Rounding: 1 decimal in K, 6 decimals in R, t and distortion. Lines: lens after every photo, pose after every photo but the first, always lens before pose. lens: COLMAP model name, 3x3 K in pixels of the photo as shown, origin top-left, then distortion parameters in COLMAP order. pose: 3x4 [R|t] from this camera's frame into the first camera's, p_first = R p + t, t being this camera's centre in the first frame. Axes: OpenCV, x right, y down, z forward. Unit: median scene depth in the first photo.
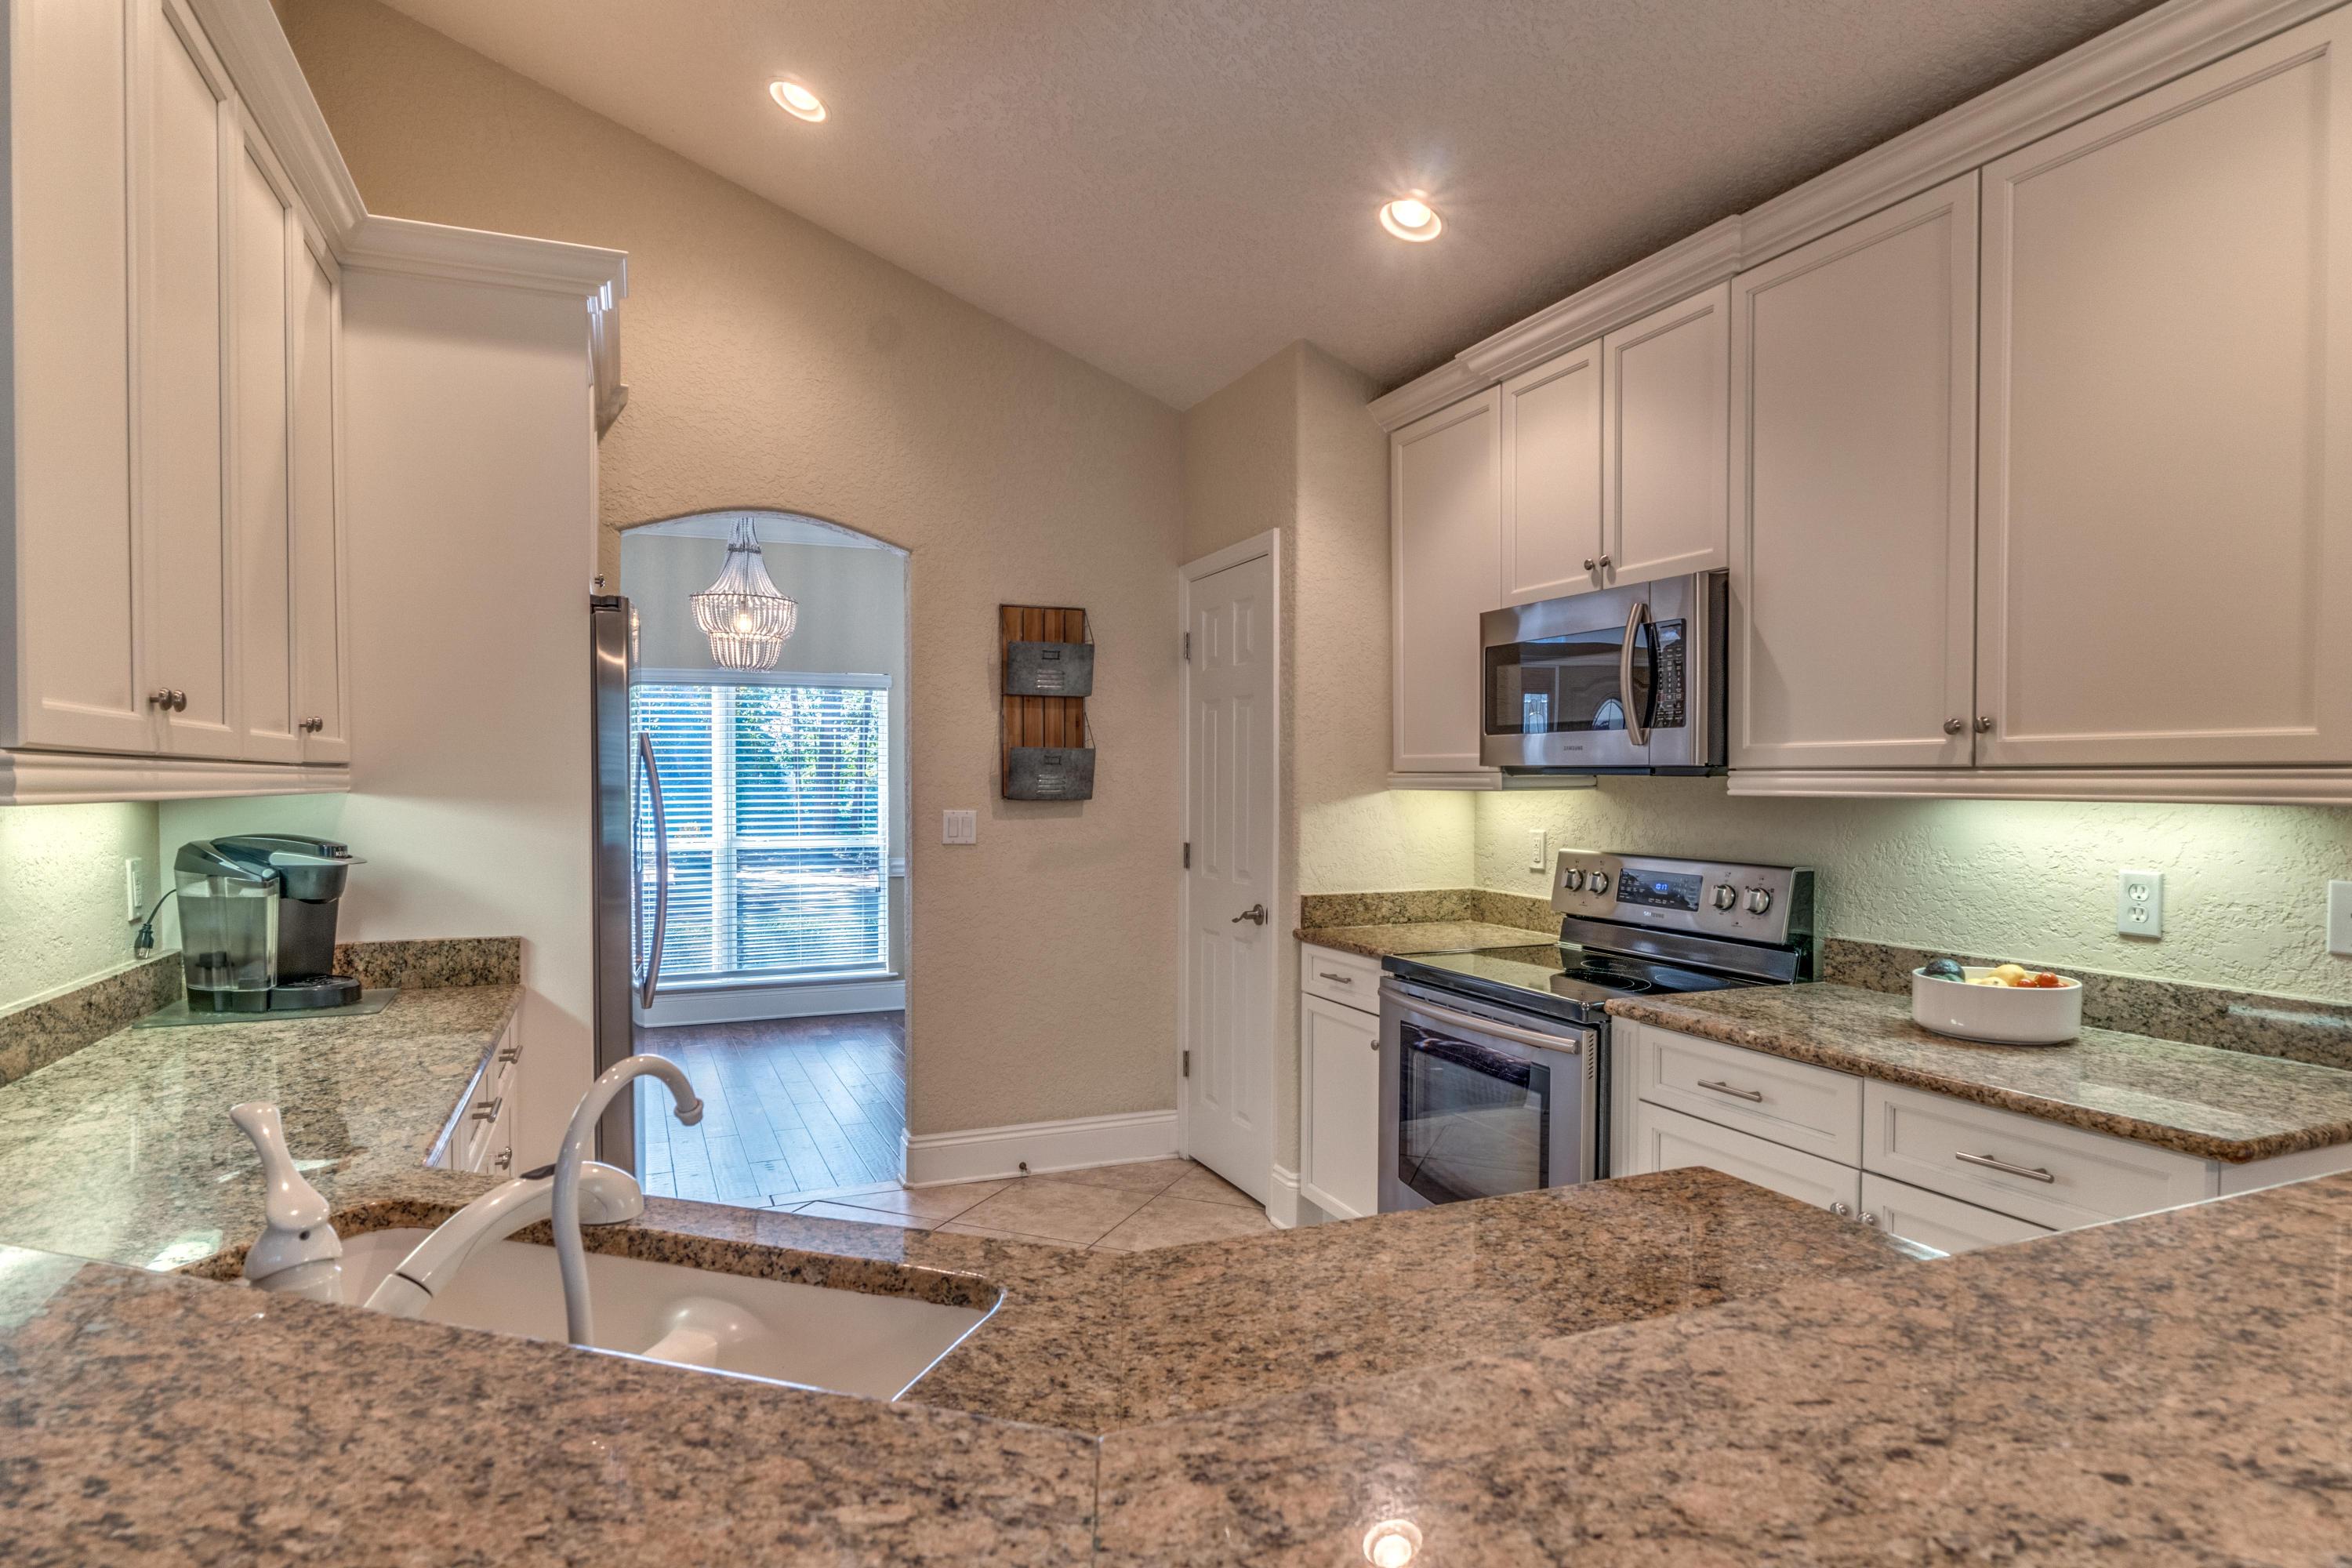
lens RADIAL K [[1272.5, 0, 1174.7], [0, 1272.5, 788.7], [0, 0, 1]] dist [-0.011140, 0.002874]
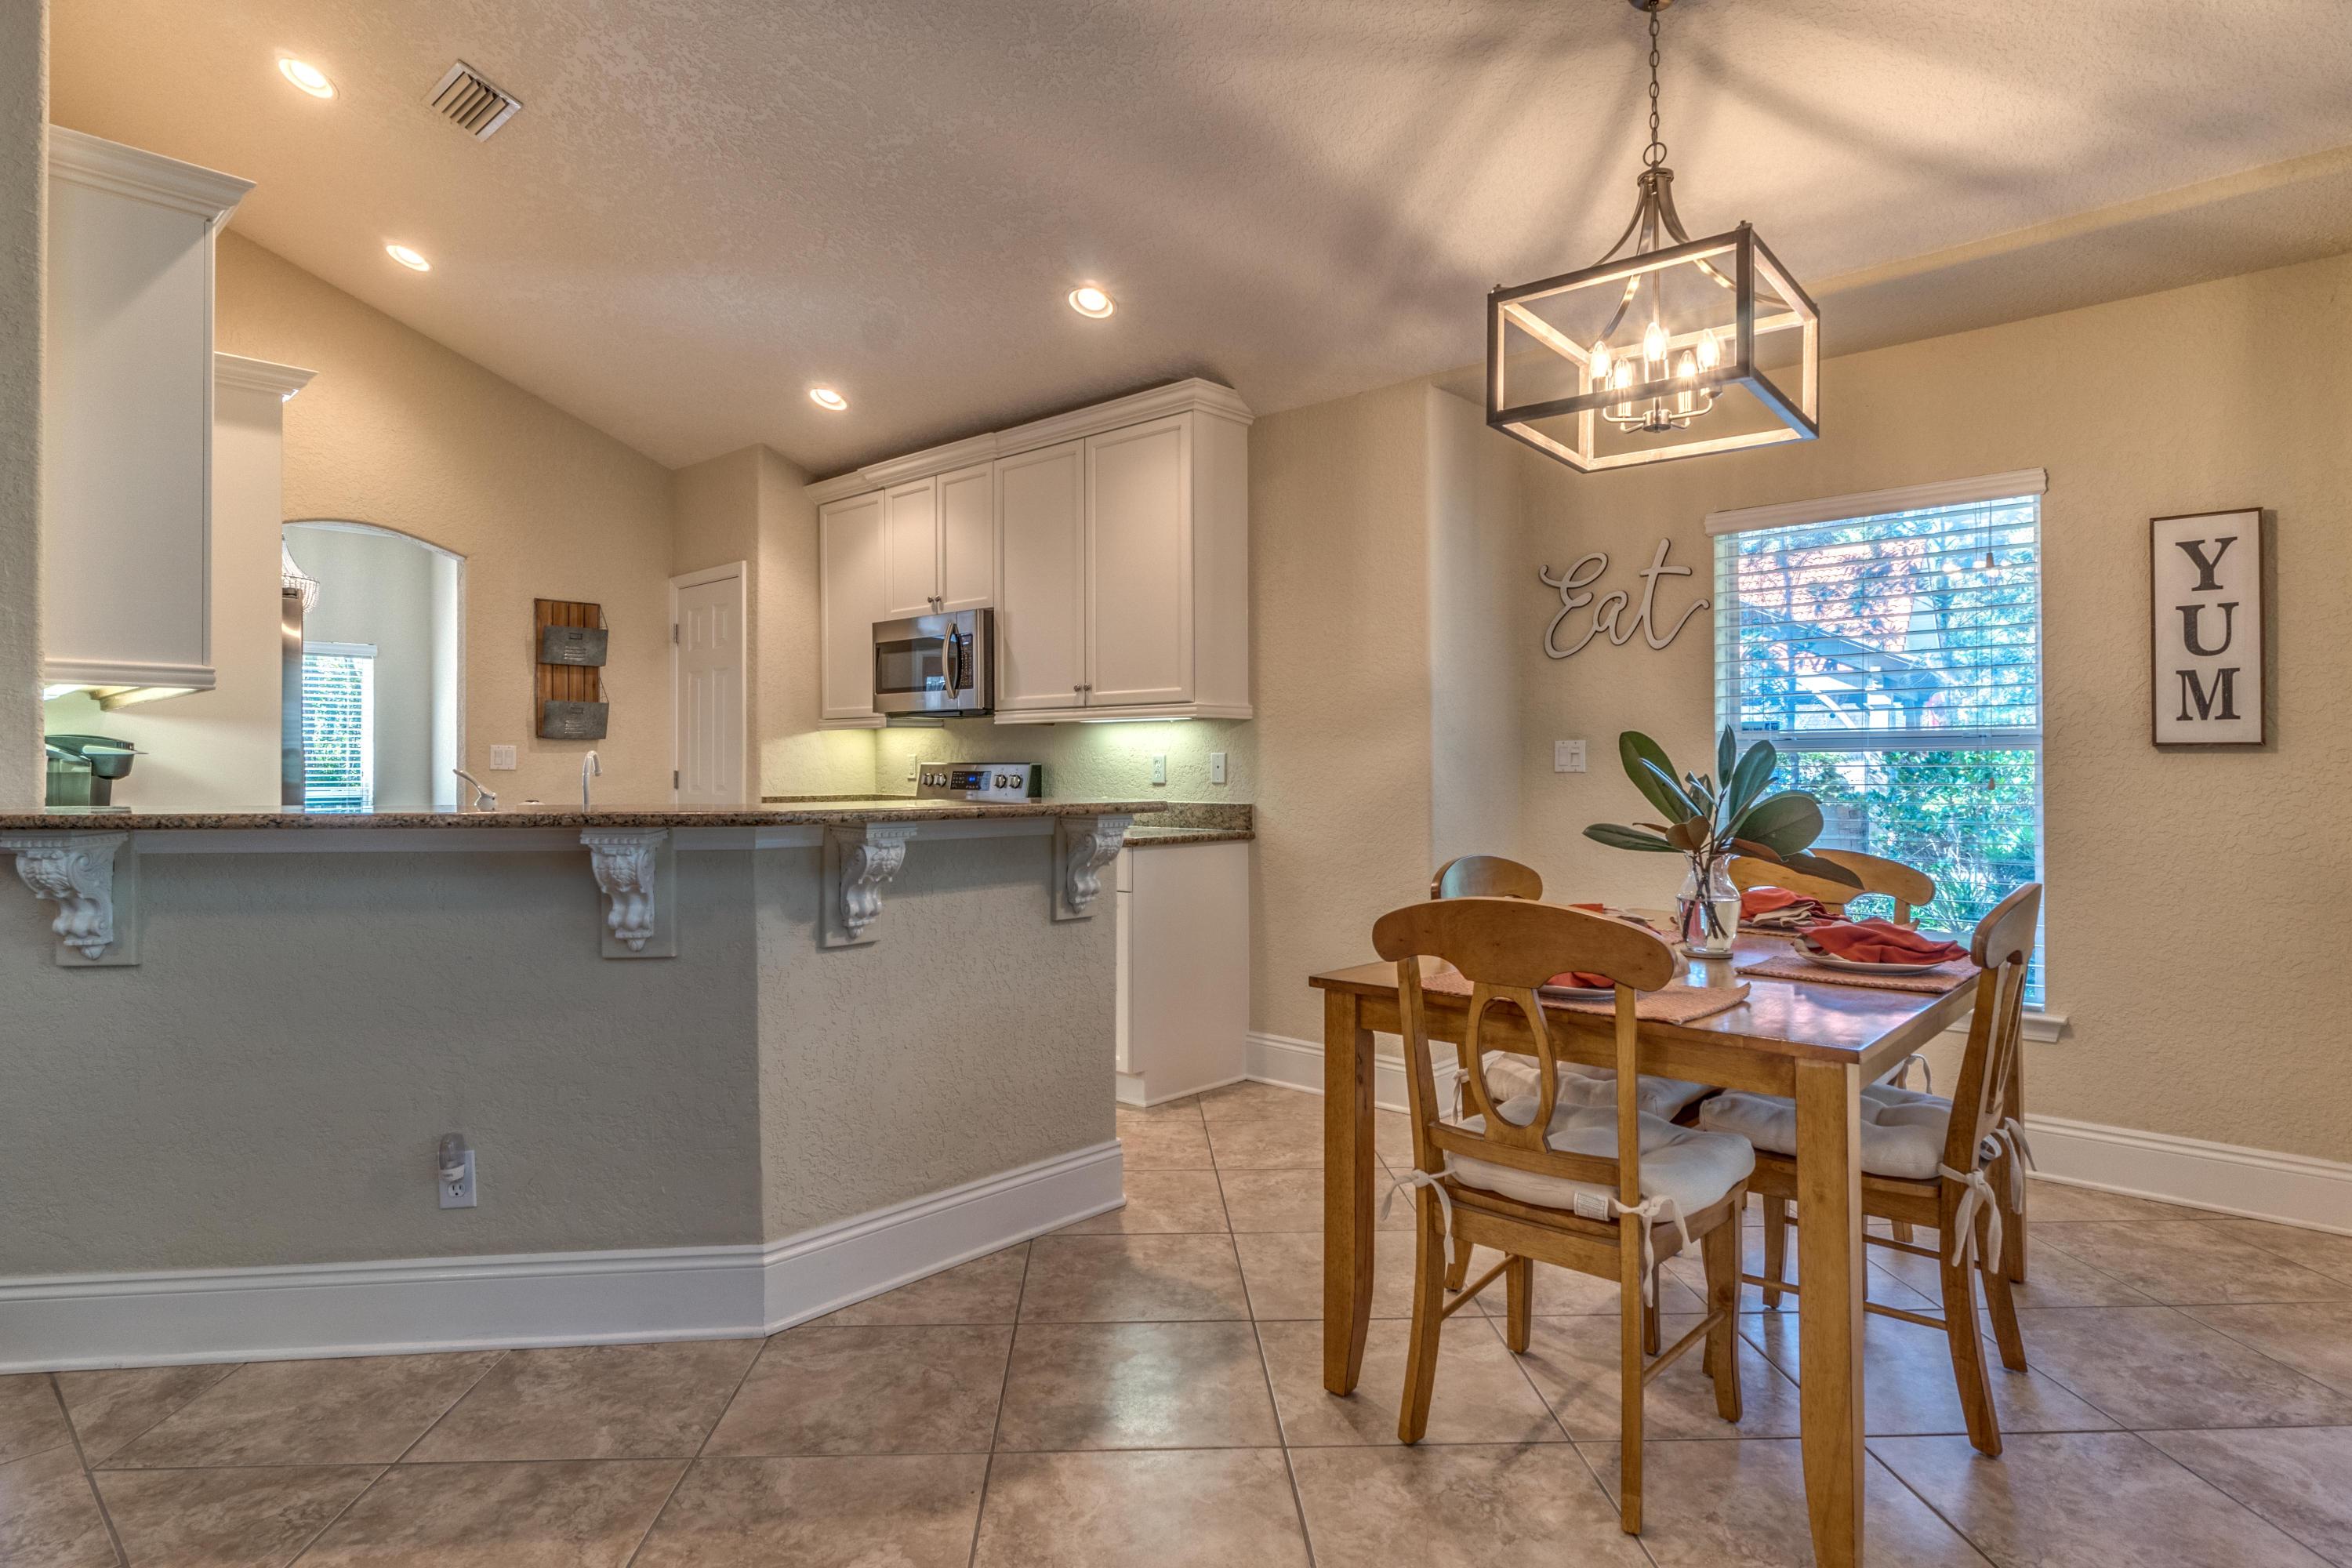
lens RADIAL K [[1272.5, 0, 1175.2], [0, 1272.5, 772.0], [0, 0, 1]] dist [-0.011140, 0.002874]
pose [[0.909963, -0.003255, 0.414678, -0.090546], [0.005327, 0.999978, -0.003840, 0.065485], [-0.414656, 0.005704, 0.909960, -0.666141]]
